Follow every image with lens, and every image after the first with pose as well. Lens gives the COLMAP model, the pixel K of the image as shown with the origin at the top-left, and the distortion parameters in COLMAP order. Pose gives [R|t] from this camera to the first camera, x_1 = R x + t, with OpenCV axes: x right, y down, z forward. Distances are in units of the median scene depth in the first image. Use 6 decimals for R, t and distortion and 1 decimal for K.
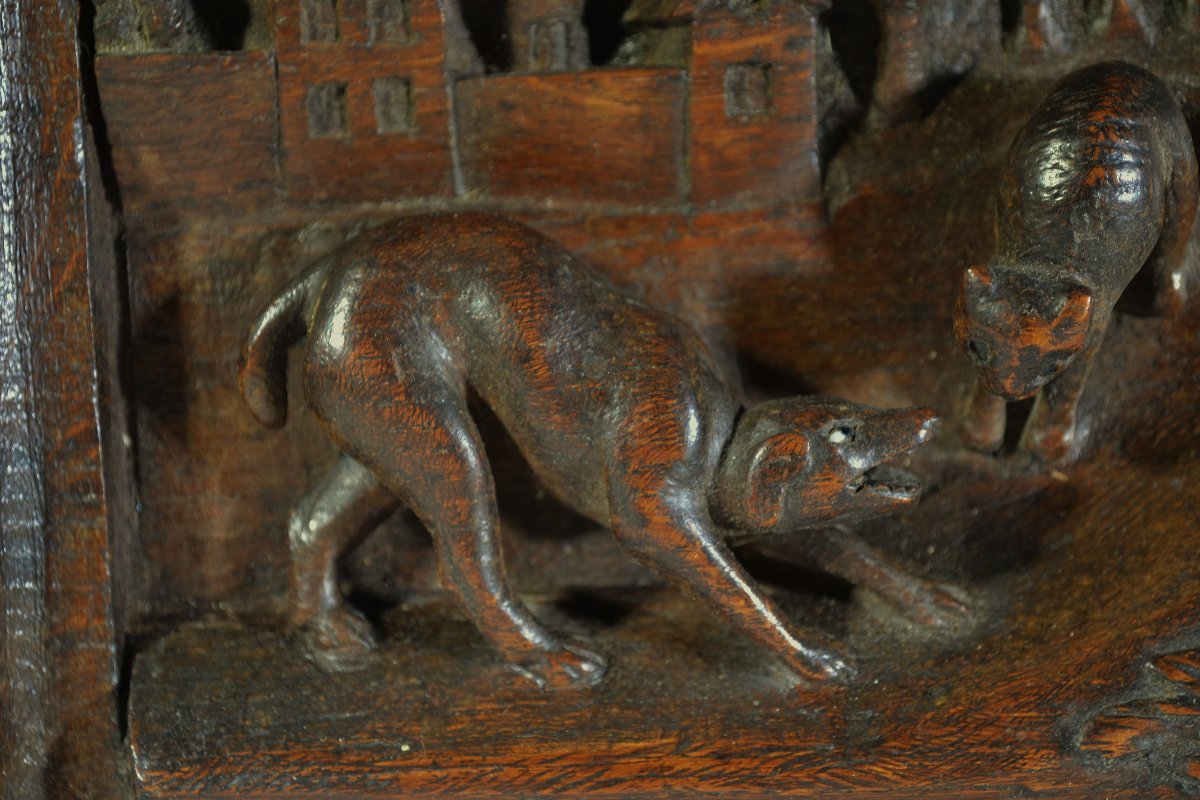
lens RADIAL K [[2161.5, 0, 600.0], [0, 2161.5, 400.0], [0, 0, 1]] dist [-0.034075, 0.165260]
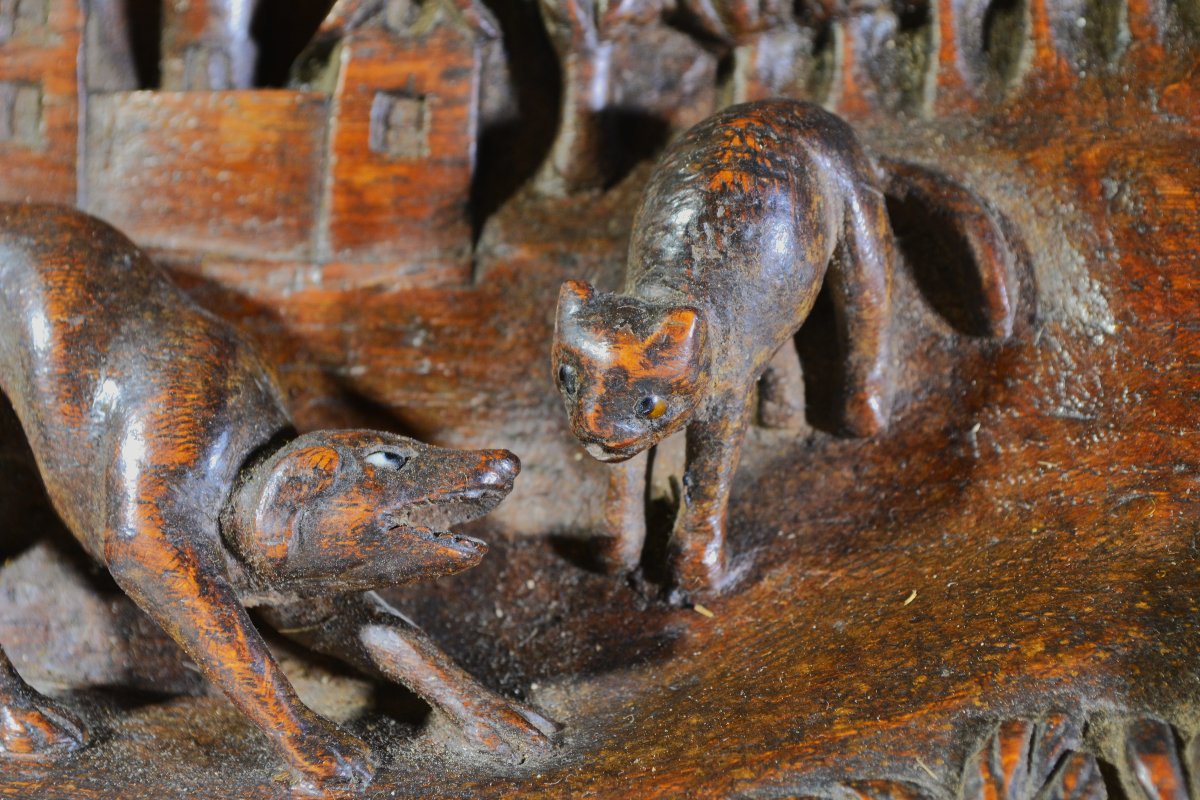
lens RADIAL K [[2311.9, 0, 600.0], [0, 2311.9, 400.0], [0, 0, 1]] dist [-0.020352, 0.280124]
pose [[0.978353, 0.104484, -0.178627, 0.328999], [-0.161355, 0.925621, -0.342331, 0.267695], [0.129573, 0.363743, 0.922444, 0.192432]]
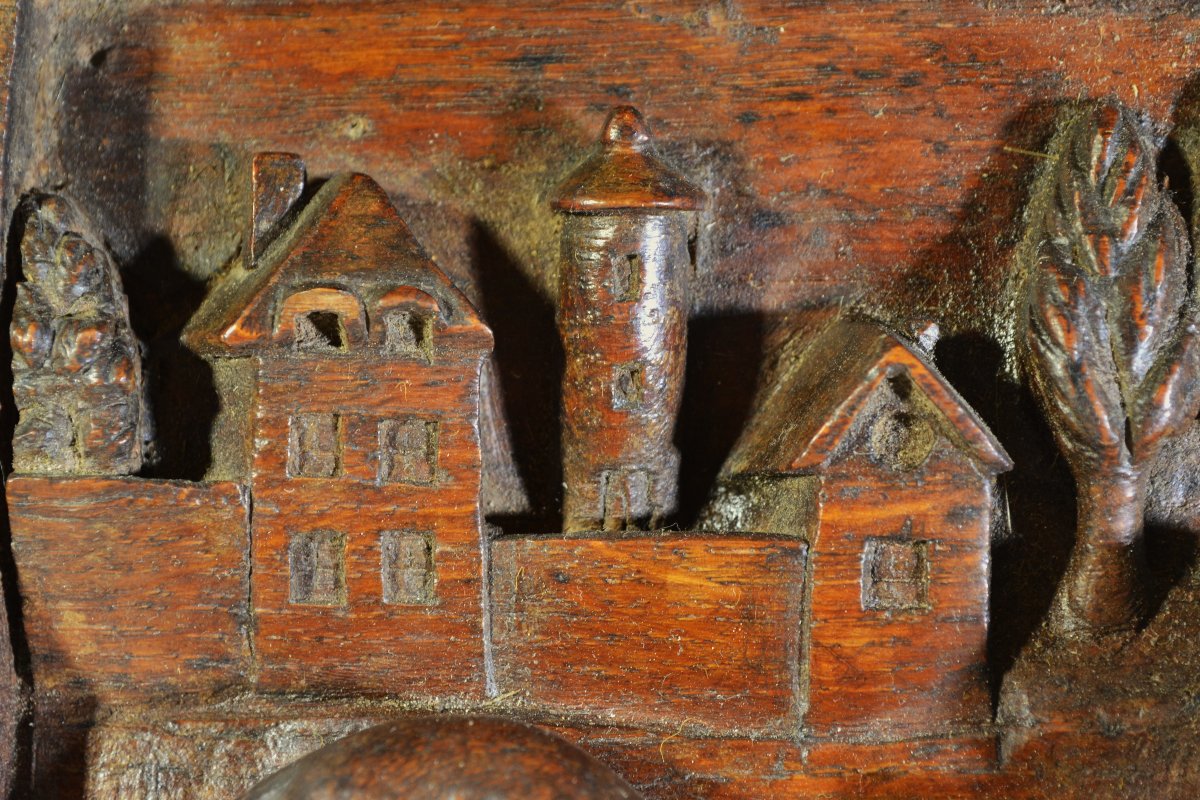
lens RADIAL K [[2311.9, 0, 600.0], [0, 2311.9, 400.0], [0, 0, 1]] dist [-0.020352, 0.280124]
pose [[0.994669, 0.052695, -0.088637, 0.036984], [-0.071693, 0.971222, -0.227132, -0.018278], [0.074117, 0.232275, 0.969822, 0.233368]]
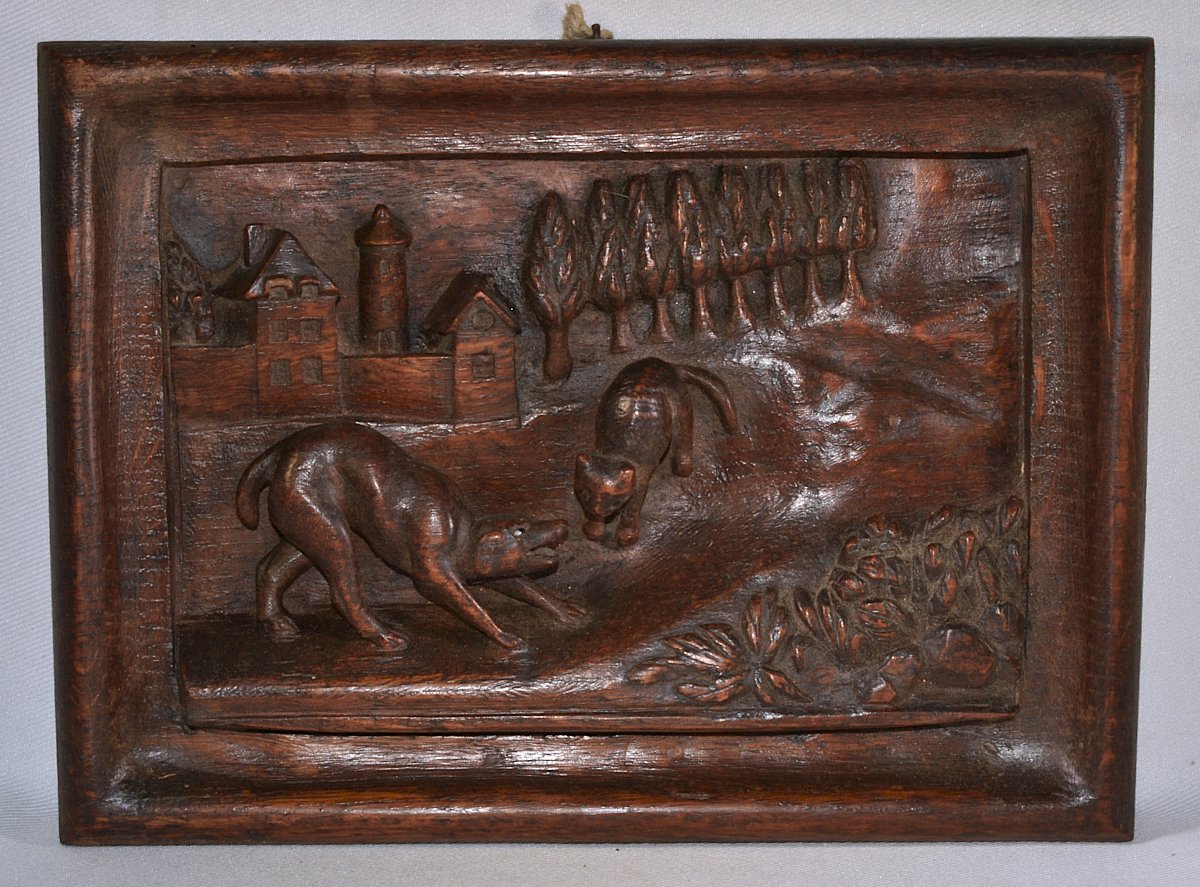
lens RADIAL K [[2418.7, 0, 600.0], [0, 2418.7, 443.5], [0, 0, 1]] dist [-0.044693, -0.109590]
pose [[0.998323, 0.014319, 0.056097, 0.052770], [-0.013615, 0.999824, -0.012913, -0.040320], [-0.056272, 0.012127, 0.998342, -1.356110]]
